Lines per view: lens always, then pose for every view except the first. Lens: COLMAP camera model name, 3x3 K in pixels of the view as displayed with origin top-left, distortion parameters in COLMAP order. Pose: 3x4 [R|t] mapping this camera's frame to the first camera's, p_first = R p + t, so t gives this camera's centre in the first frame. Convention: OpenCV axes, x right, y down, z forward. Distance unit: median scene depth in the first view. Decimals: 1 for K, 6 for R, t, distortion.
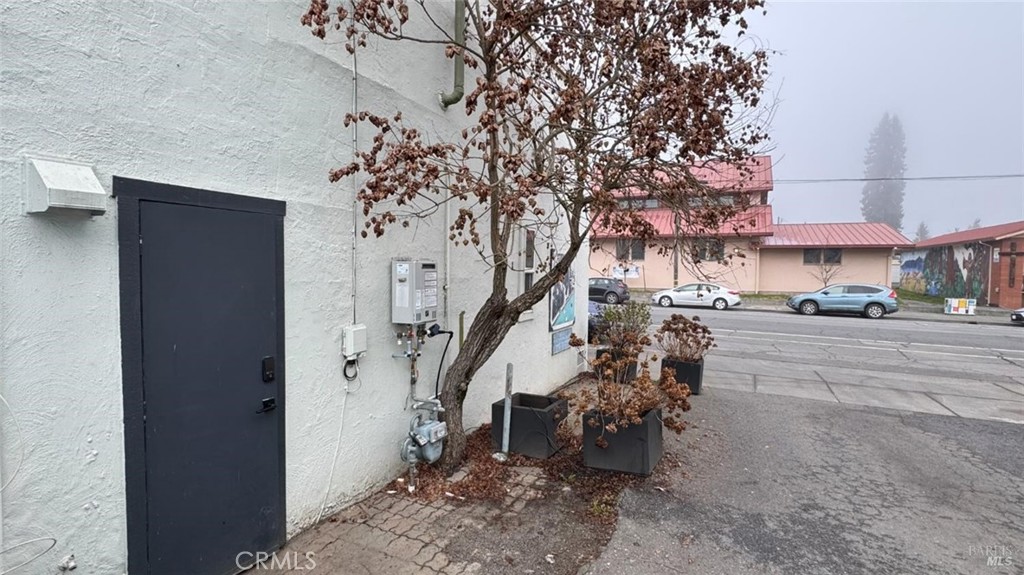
lens RADIAL K [[505.0, 0, 512.0], [0, 505.0, 287.5], [0, 0, 1]] dist [-0.001876, -0.000506]
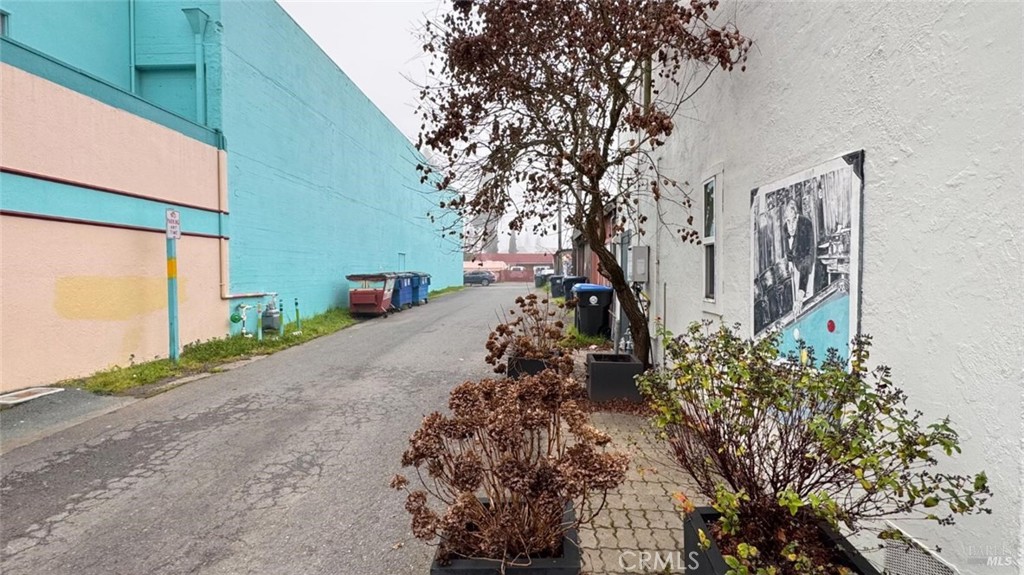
lens RADIAL K [[505.0, 0, 512.0], [0, 505.0, 287.5], [0, 0, 1]] dist [-0.001876, -0.000506]
pose [[-0.922612, -0.002839, -0.385720, 0.661733], [-0.027845, 0.997854, 0.059257, -0.003867], [0.384724, 0.065411, -0.920711, 1.848437]]
